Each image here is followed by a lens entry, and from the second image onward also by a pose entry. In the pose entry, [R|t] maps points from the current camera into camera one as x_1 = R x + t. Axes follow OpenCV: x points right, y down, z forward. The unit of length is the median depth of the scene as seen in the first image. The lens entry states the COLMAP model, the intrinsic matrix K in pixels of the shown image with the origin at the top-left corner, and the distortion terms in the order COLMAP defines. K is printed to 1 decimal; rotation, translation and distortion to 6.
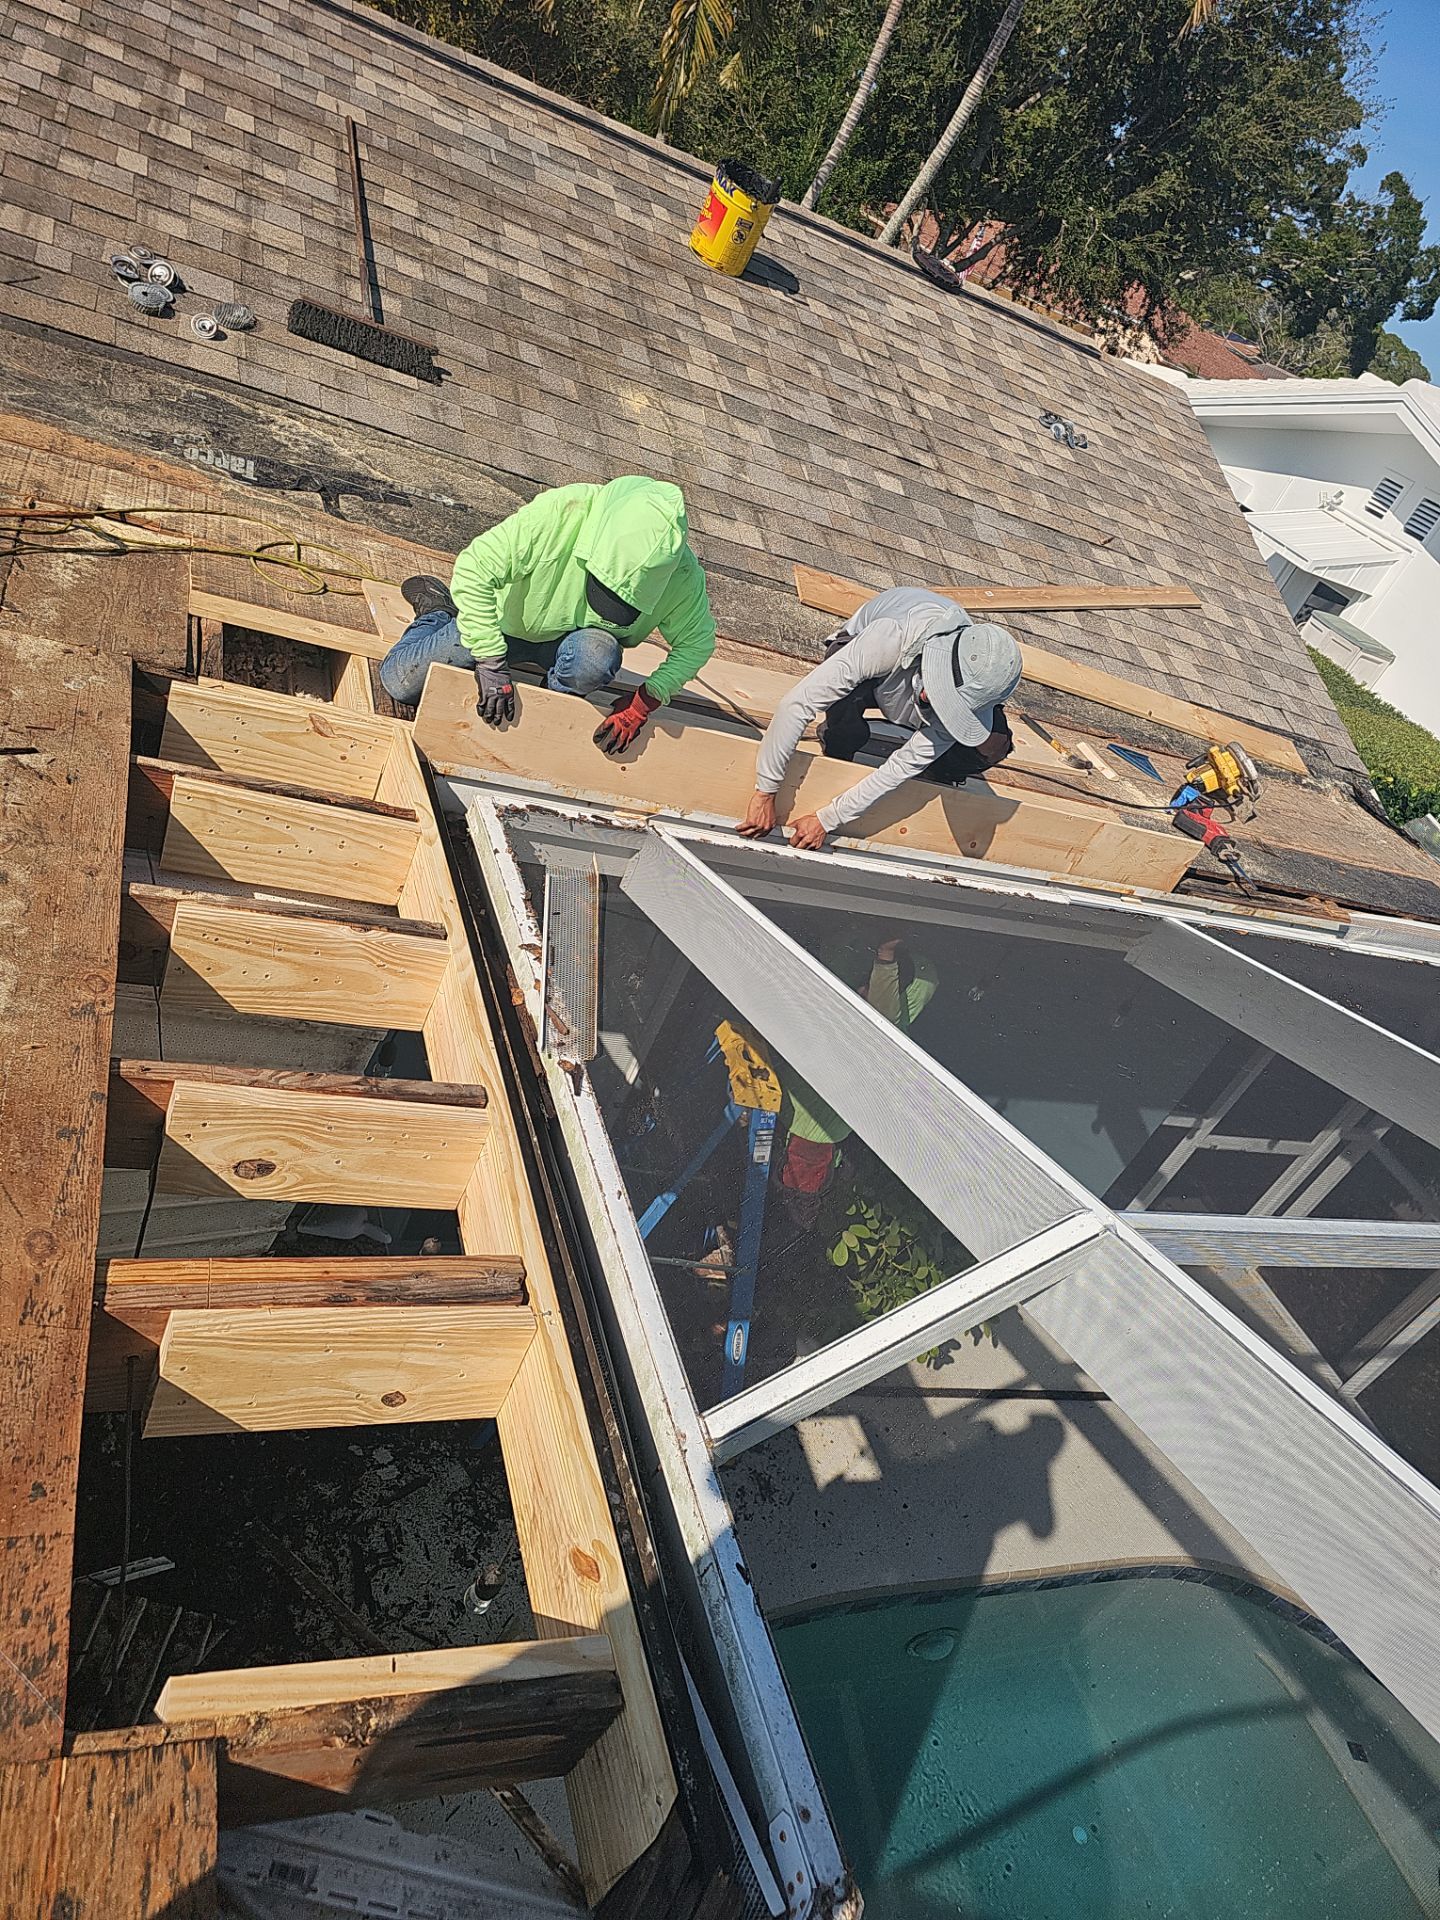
lens RADIAL K [[1222.4, 0, 709.1], [0, 1222.4, 1016.5], [0, 0, 1]] dist [0.040517, -0.030777]
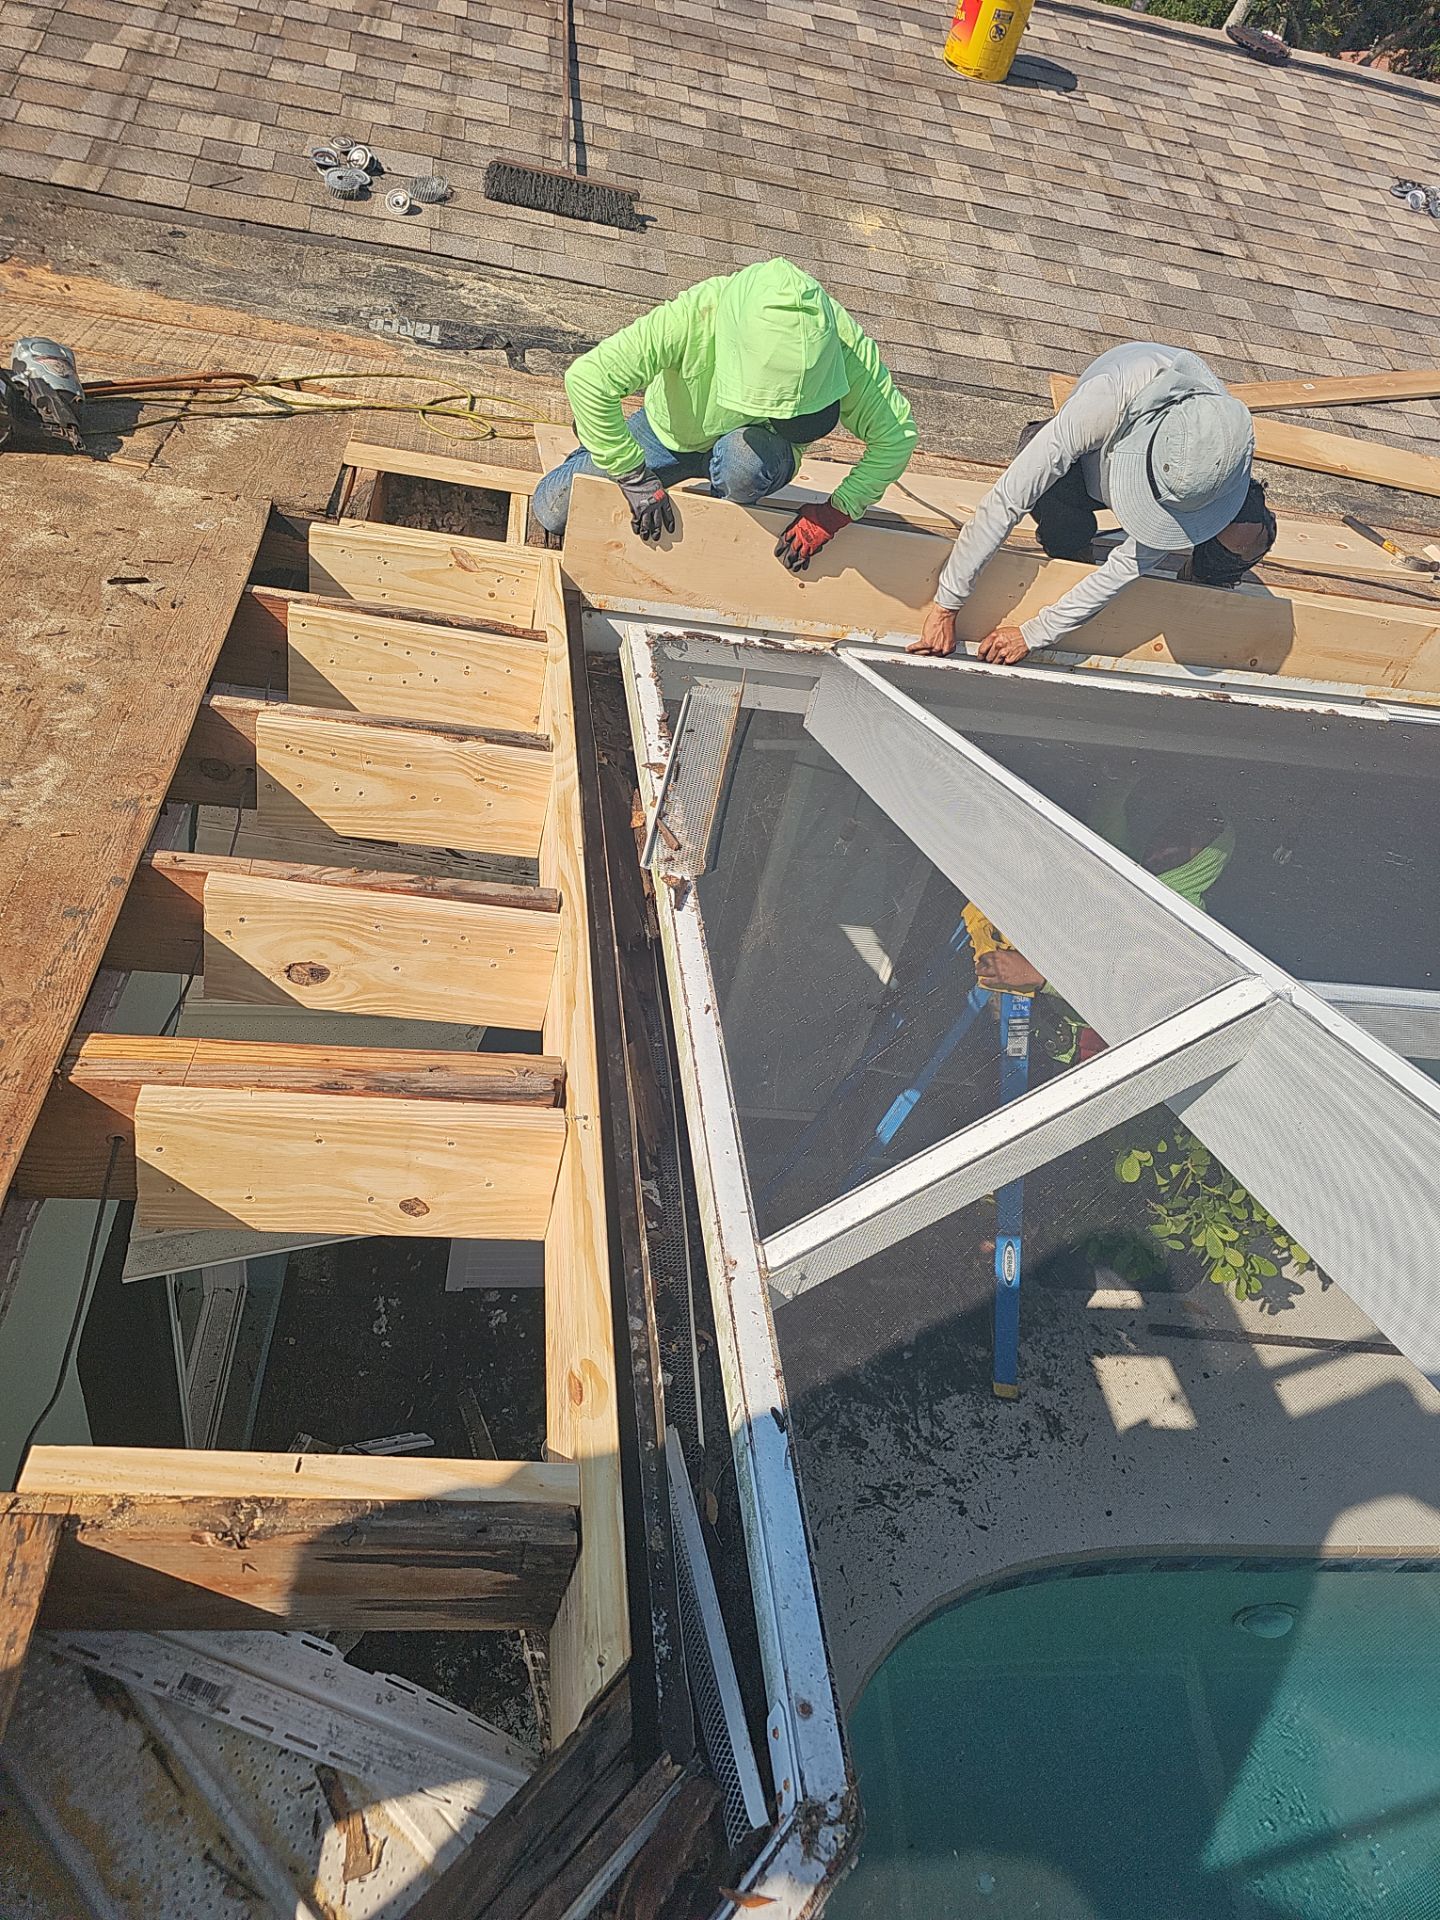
lens RADIAL K [[1222.4, 0, 709.1], [0, 1222.4, 1016.5], [0, 0, 1]] dist [0.040517, -0.030777]
pose [[0.960396, -0.020168, -0.277909, 0.110936], [0.029512, 0.999130, 0.029481, 0.084437], [0.277073, -0.036516, 0.960155, 0.115619]]
